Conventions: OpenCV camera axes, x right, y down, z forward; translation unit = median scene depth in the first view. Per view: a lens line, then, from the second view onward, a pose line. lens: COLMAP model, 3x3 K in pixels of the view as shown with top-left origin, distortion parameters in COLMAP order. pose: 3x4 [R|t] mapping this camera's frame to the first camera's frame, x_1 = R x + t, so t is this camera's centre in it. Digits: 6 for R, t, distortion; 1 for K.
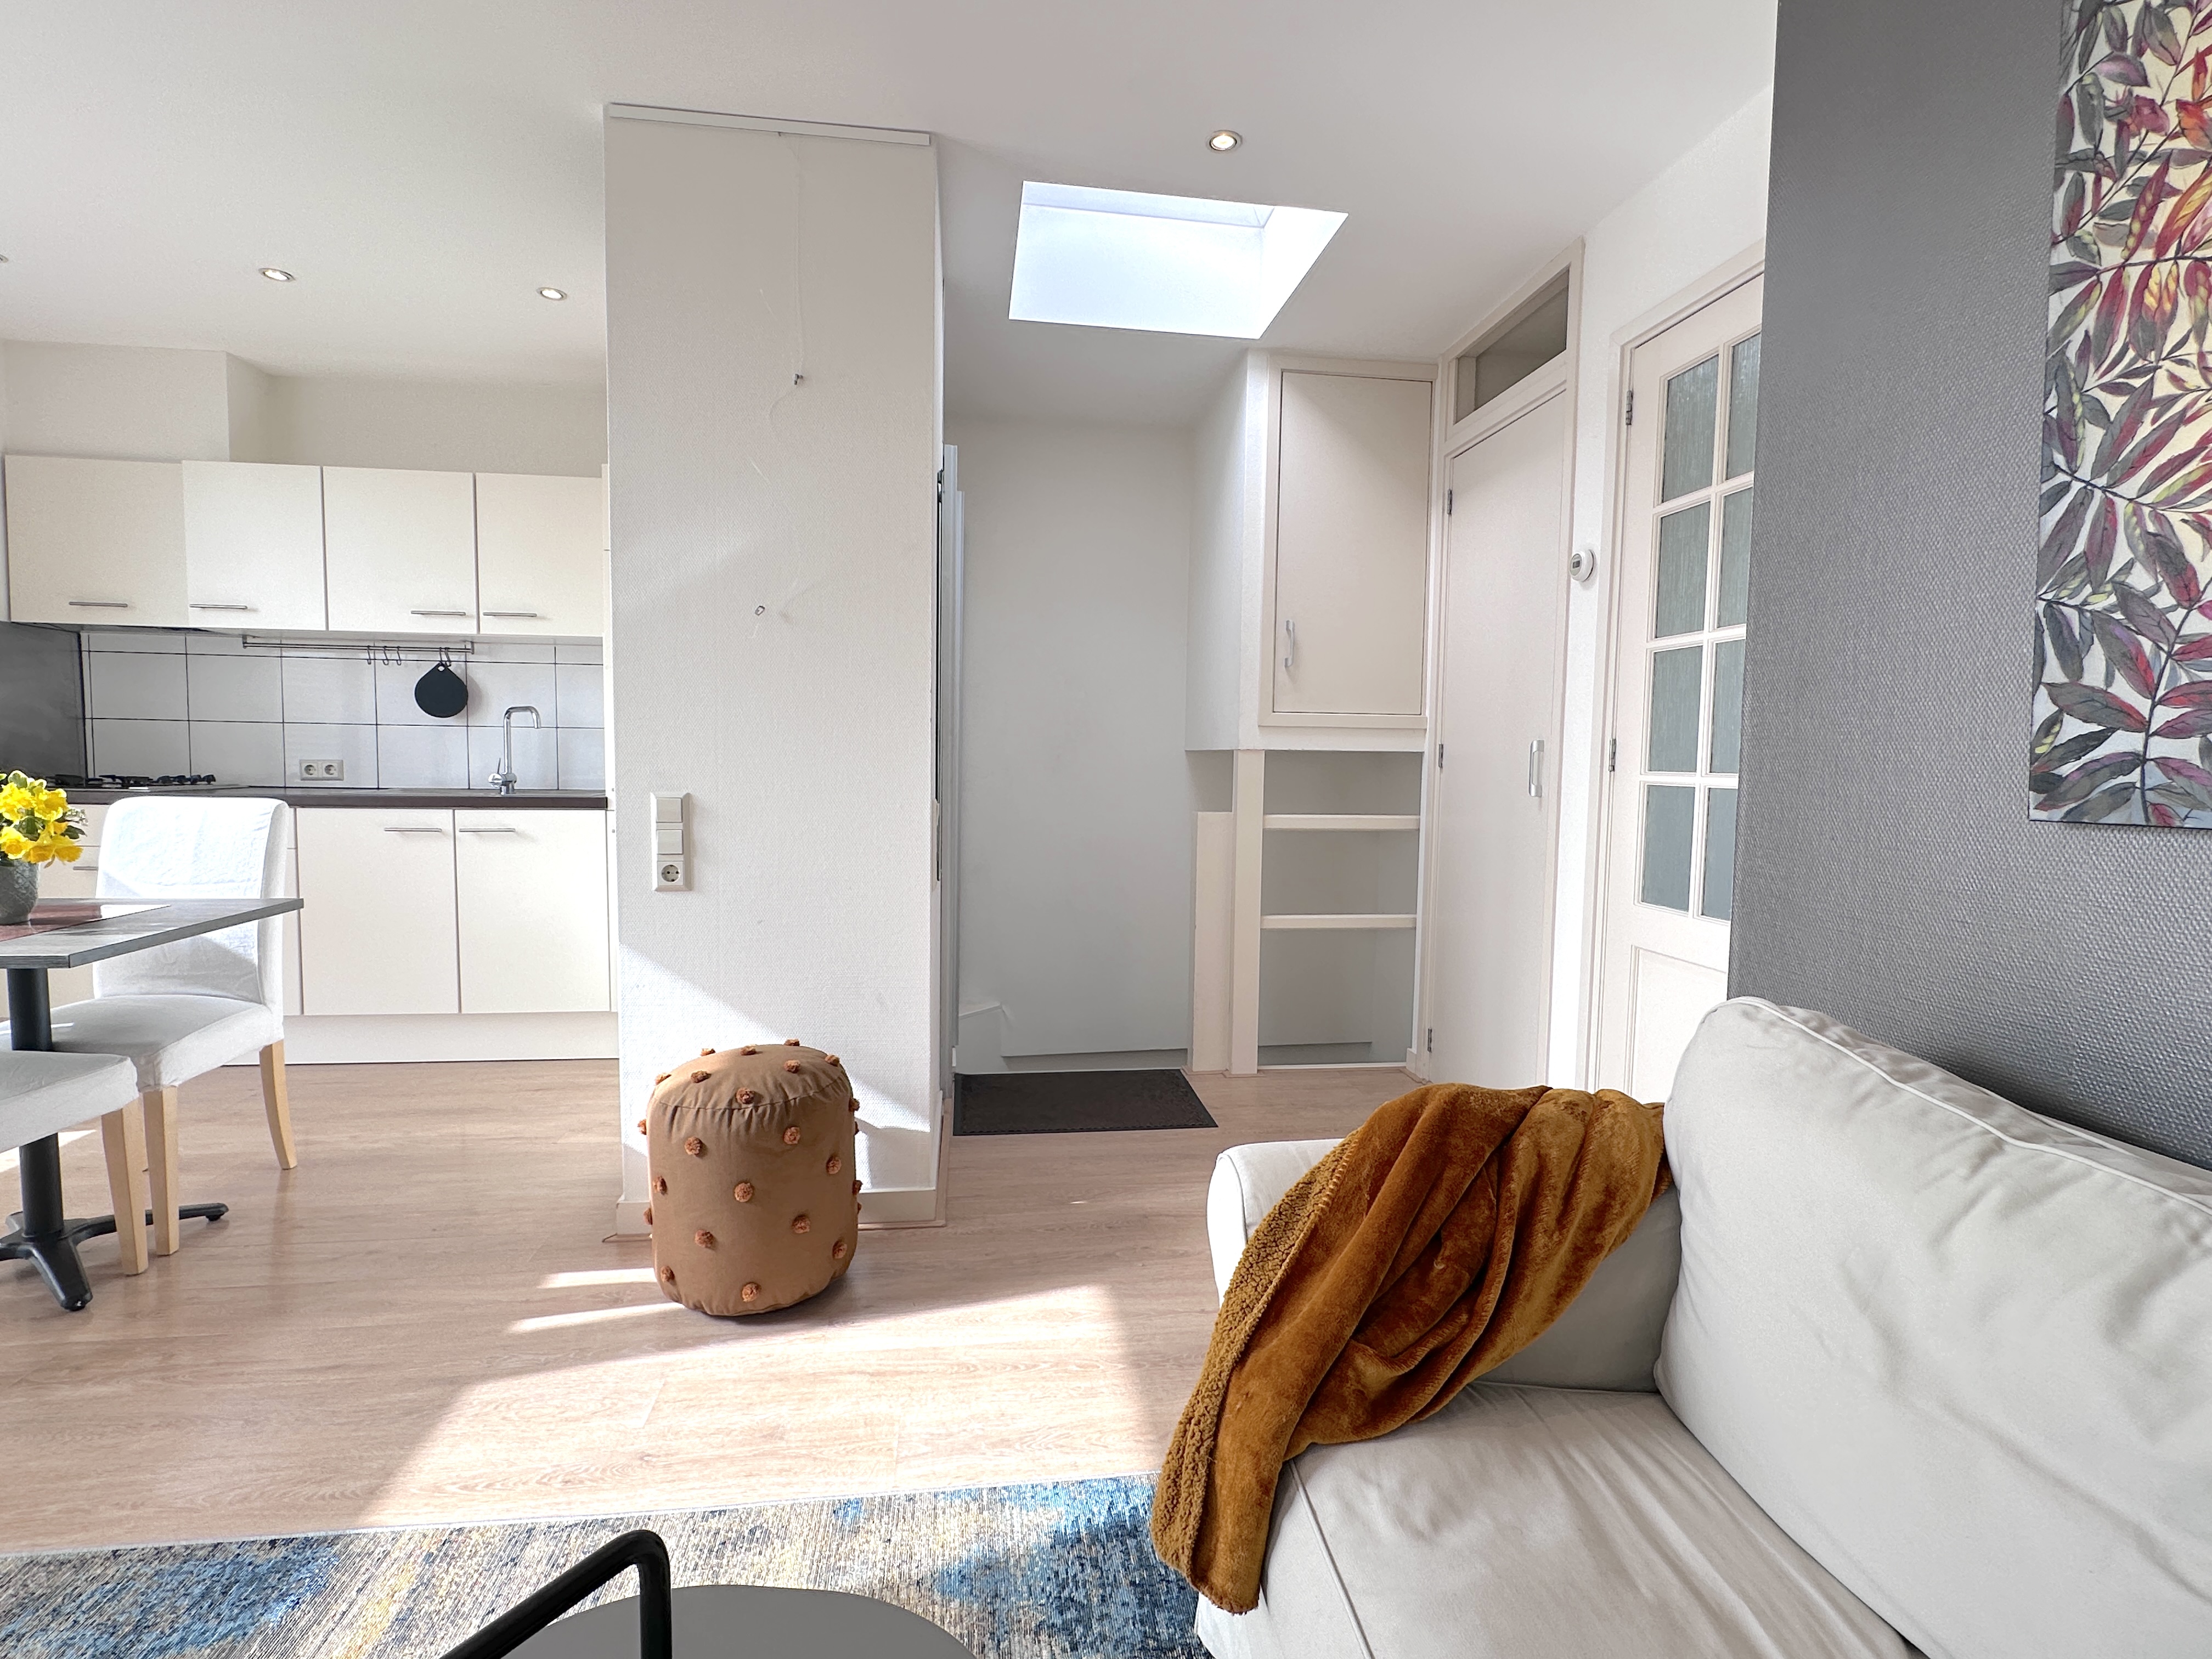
lens RADIAL K [[1063.5, 0, 1120.5], [0, 1063.5, 826.7], [0, 0, 1]] dist [-0.009051, 0.002126]
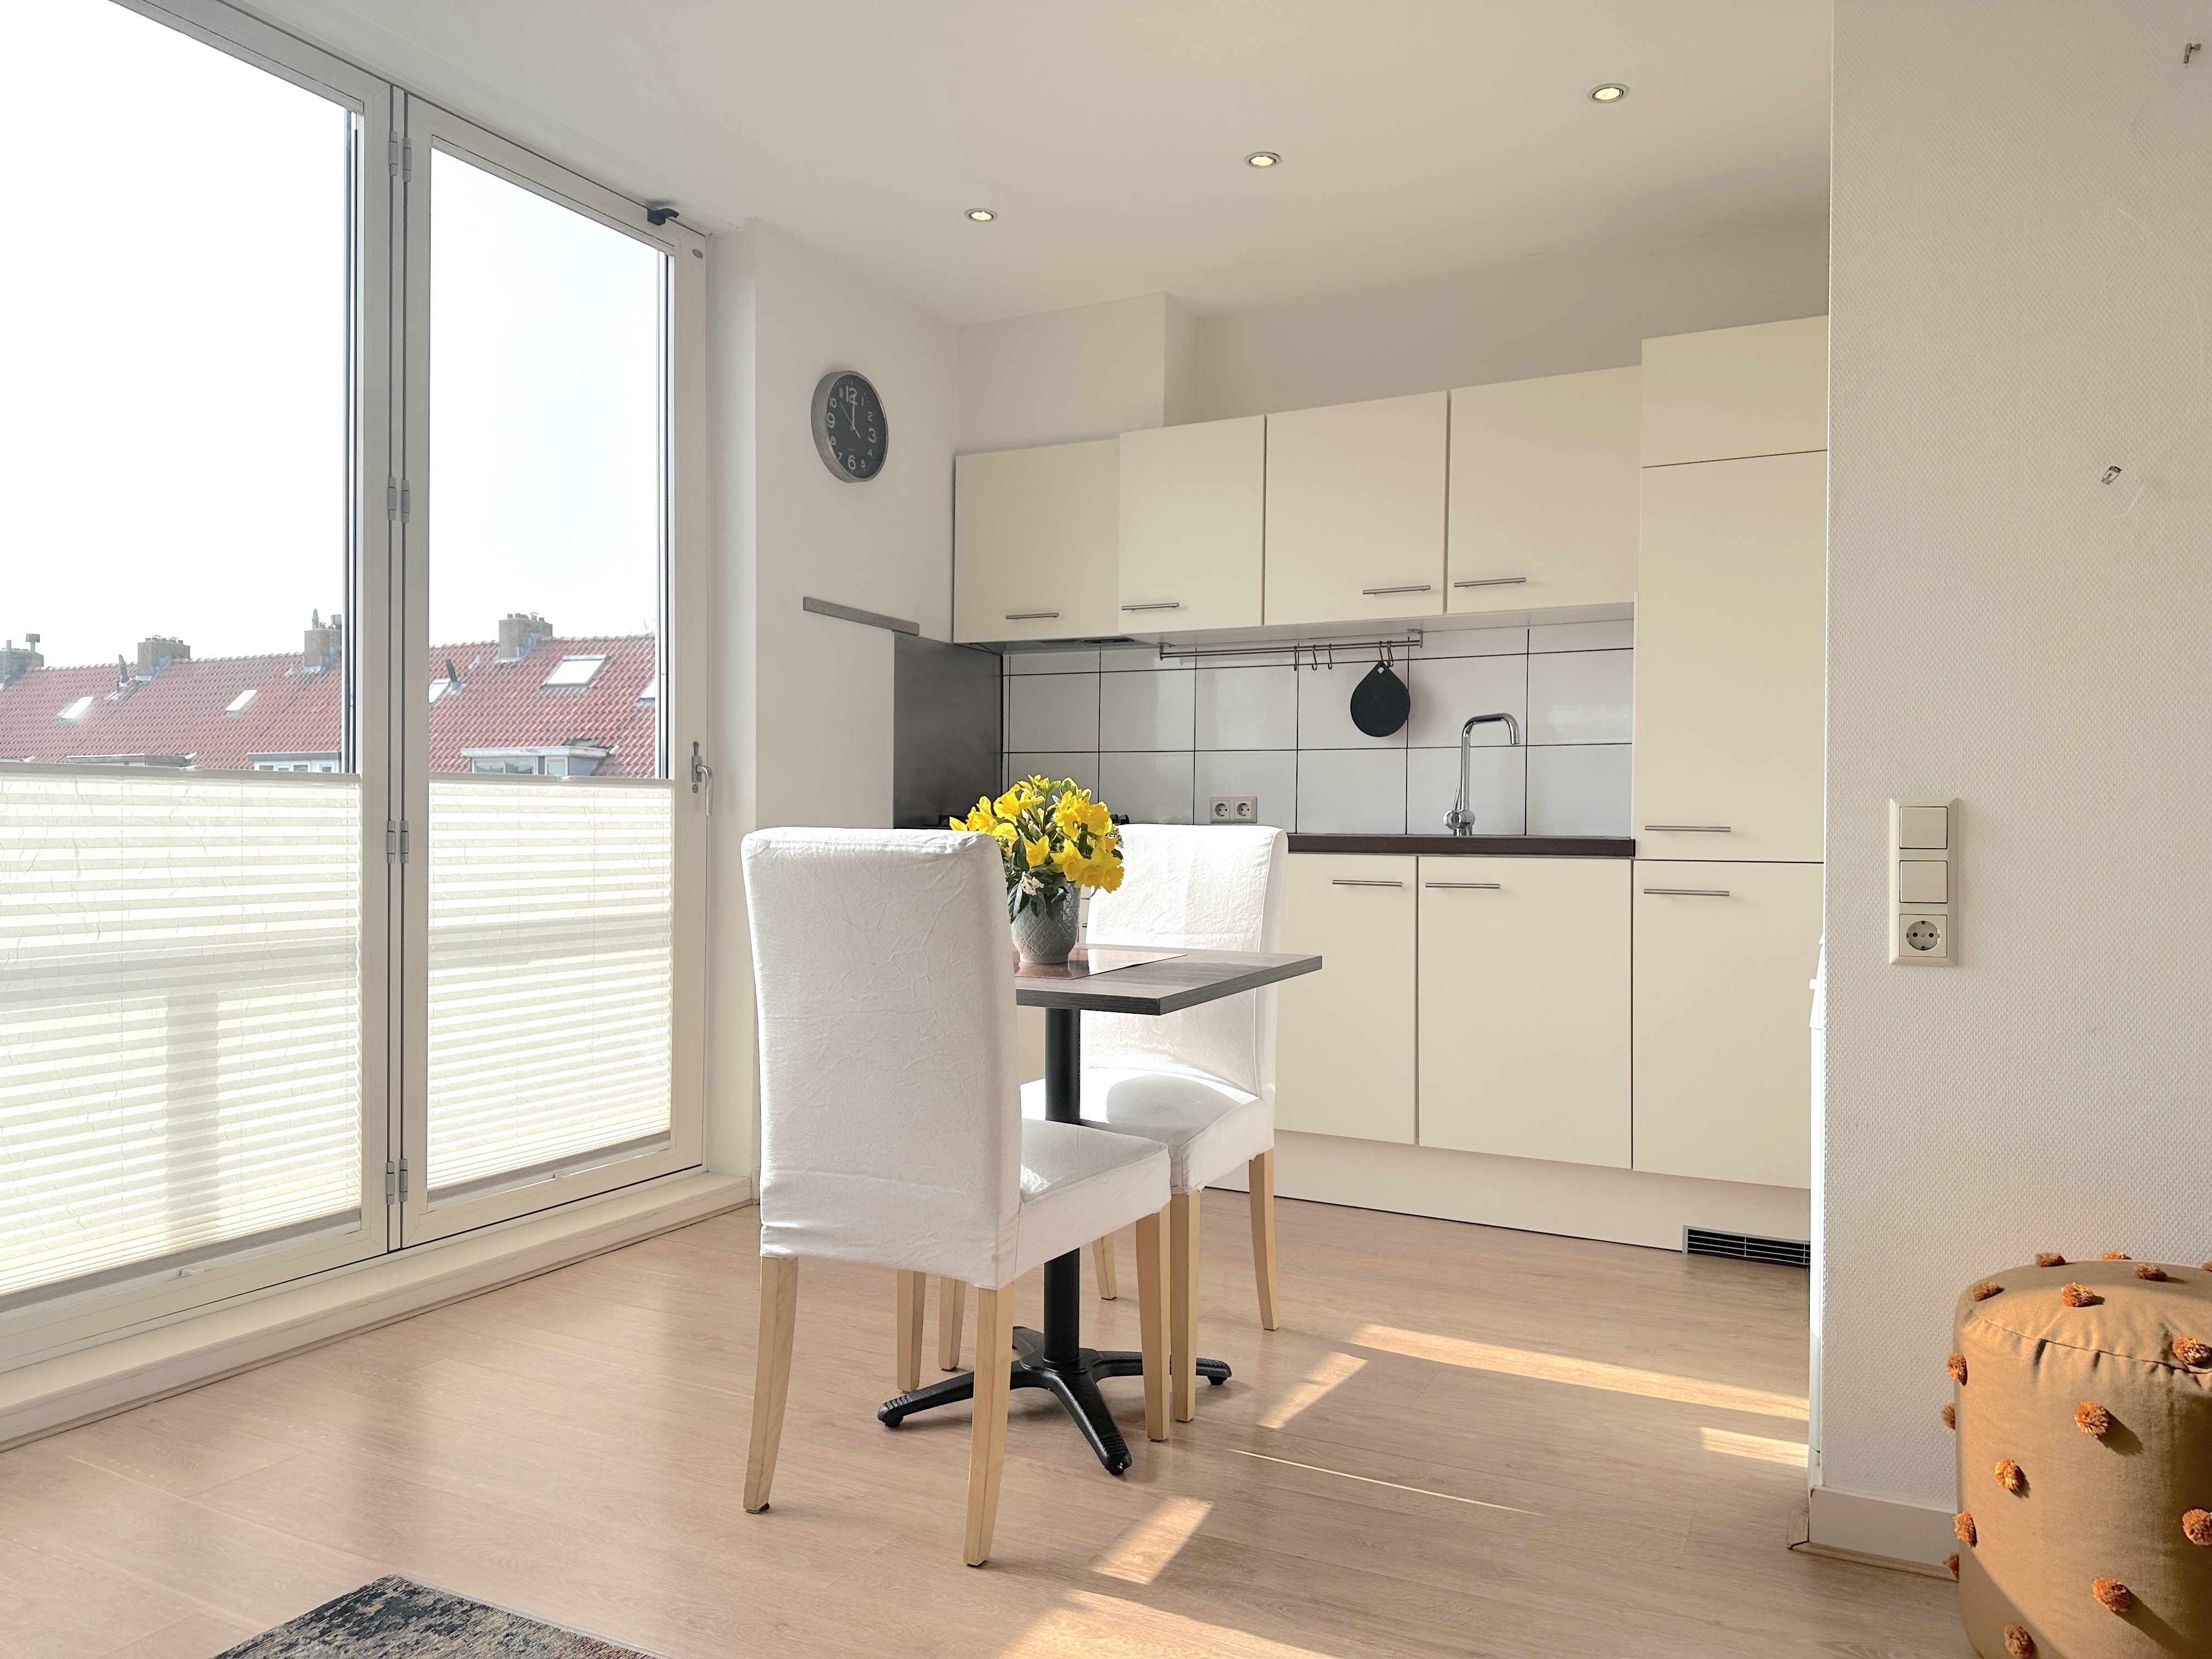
lens RADIAL K [[1554.8, 0, 1125.5], [0, 1554.8, 838.8], [0, 0, 1]] dist [0.036940, -0.018490]
pose [[0.823645, -0.003147, -0.567097, -0.303527], [-0.032981, 0.998026, -0.053440, 0.053449], [0.566146, 0.062719, 0.821915, 0.035215]]
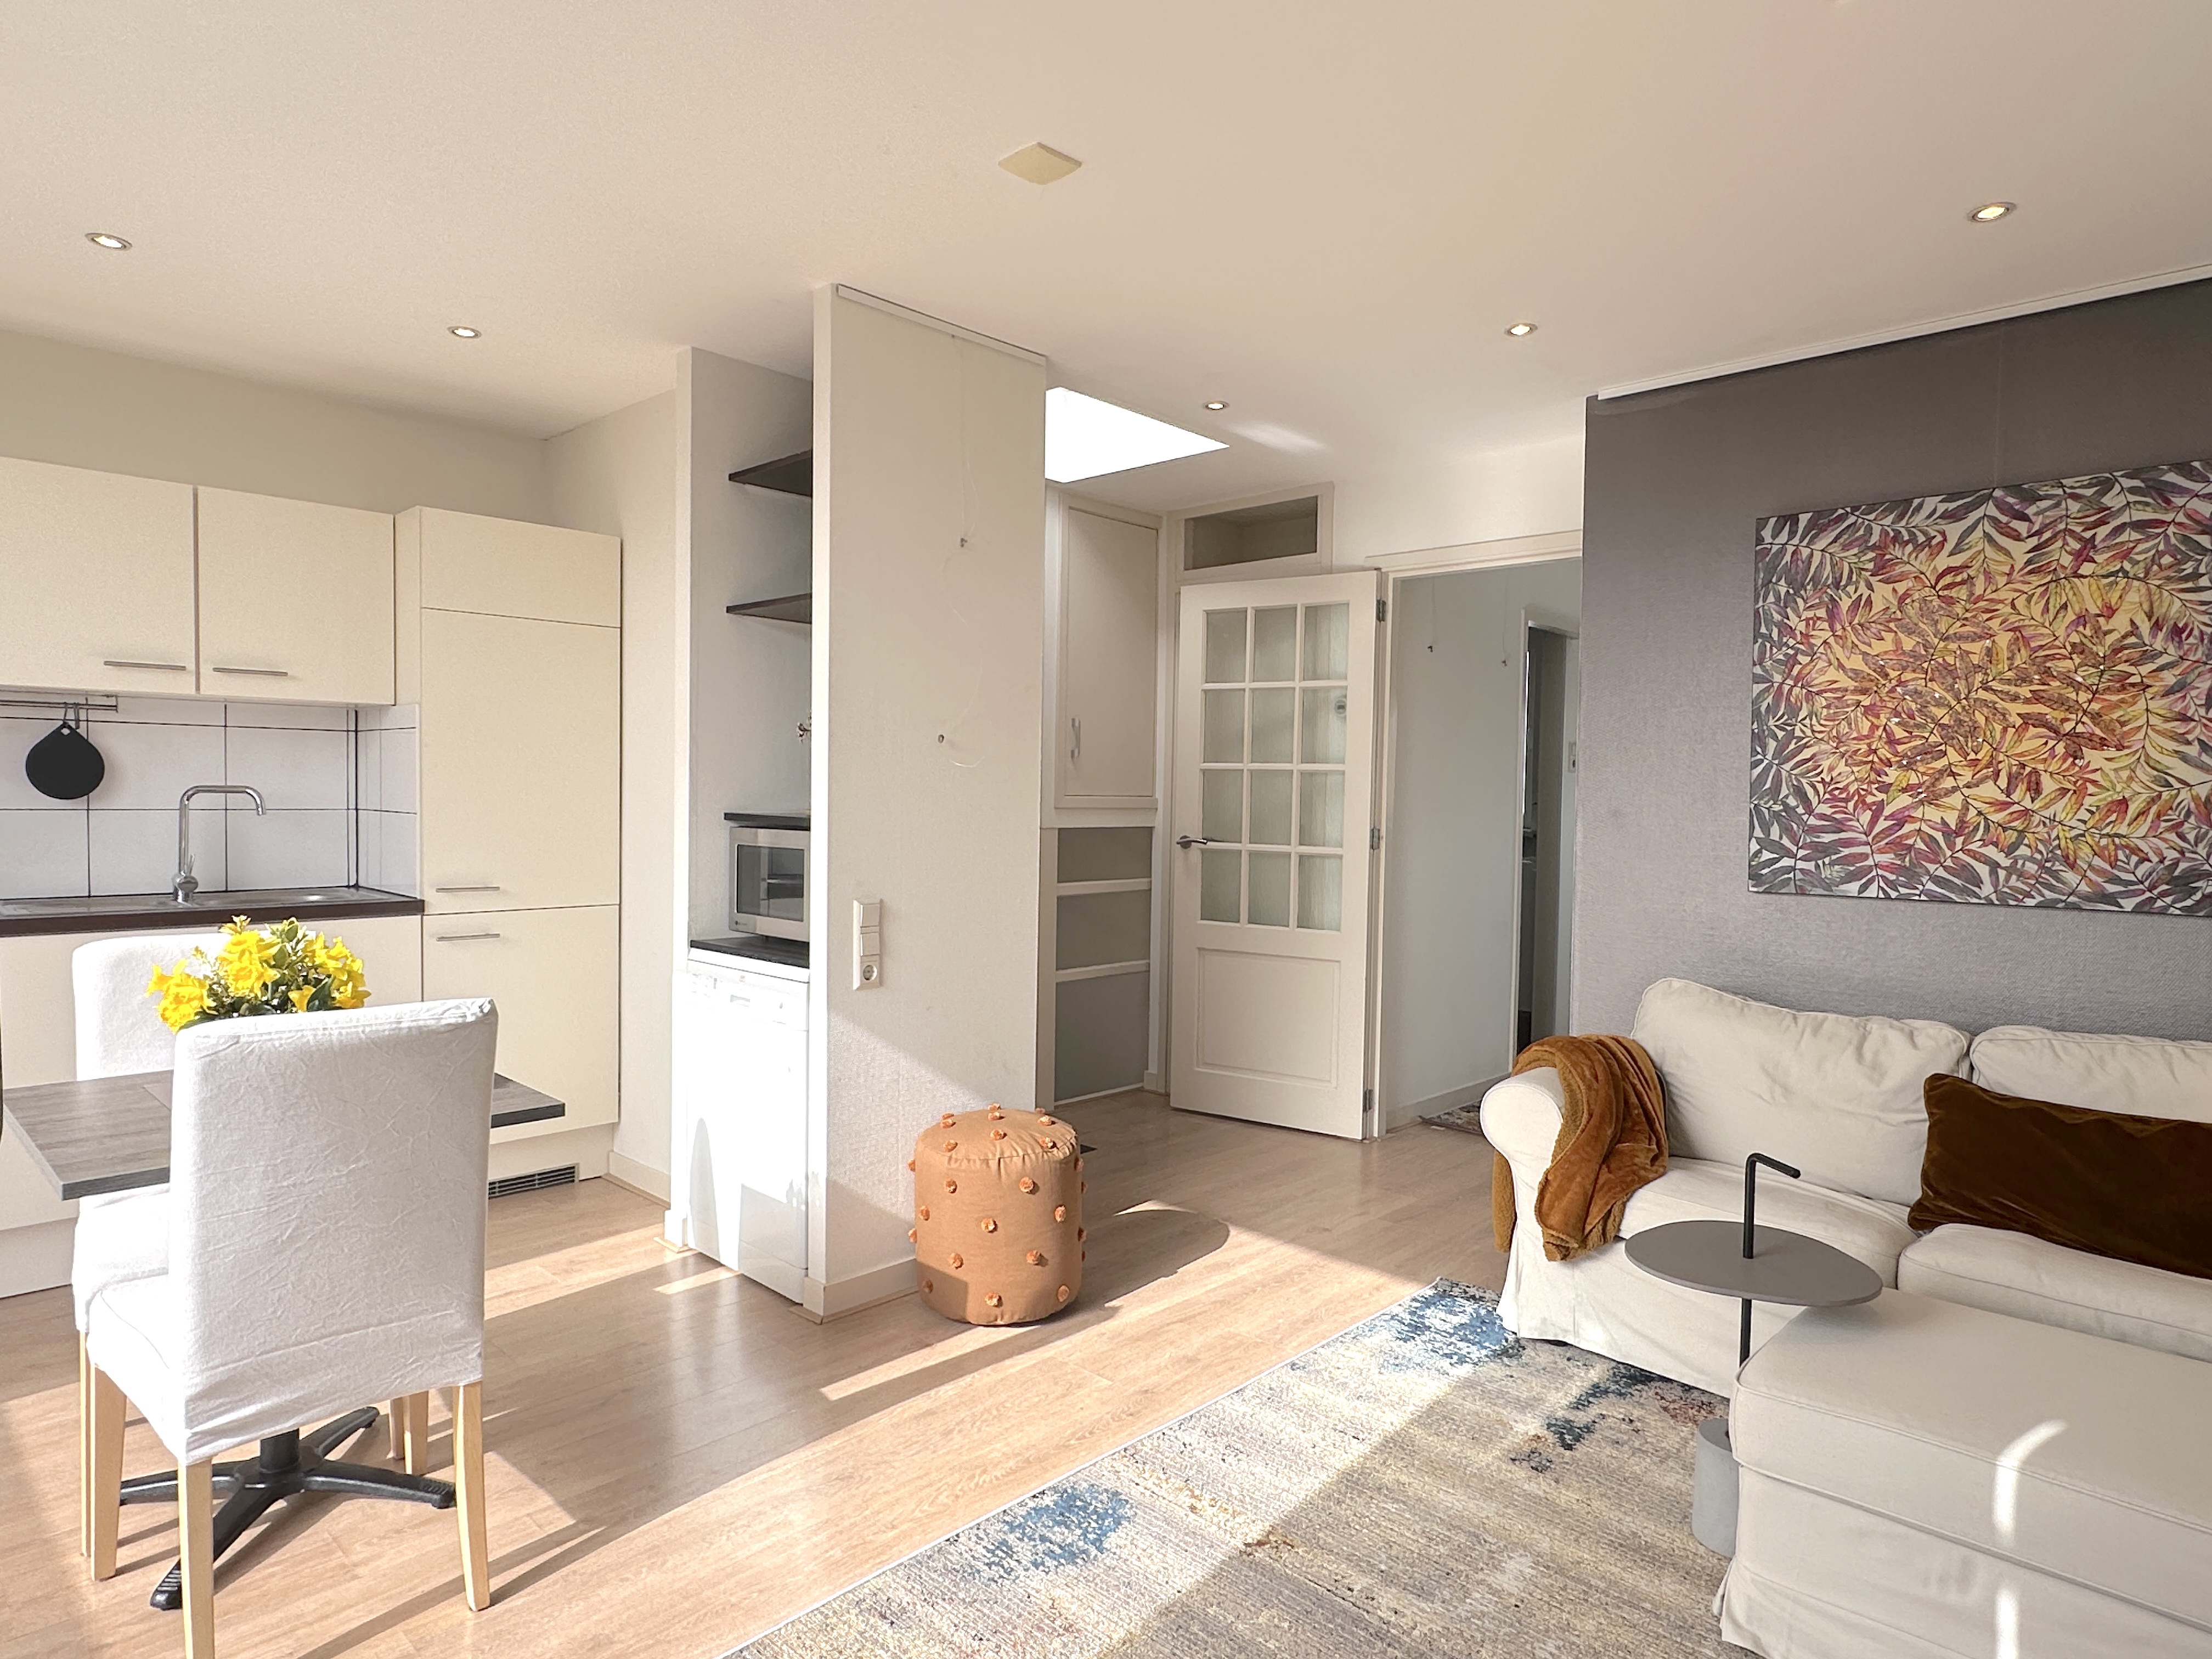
lens RADIAL K [[1281.0, 0, 1114.5], [0, 1281.0, 833.5], [0, 0, 1]] dist [-0.009538, -0.002411]
pose [[0.782751, -0.021534, 0.621963, -1.076811], [0.034253, 0.999377, -0.008508, -0.082953], [-0.621392, 0.027964, 0.783001, -0.210395]]
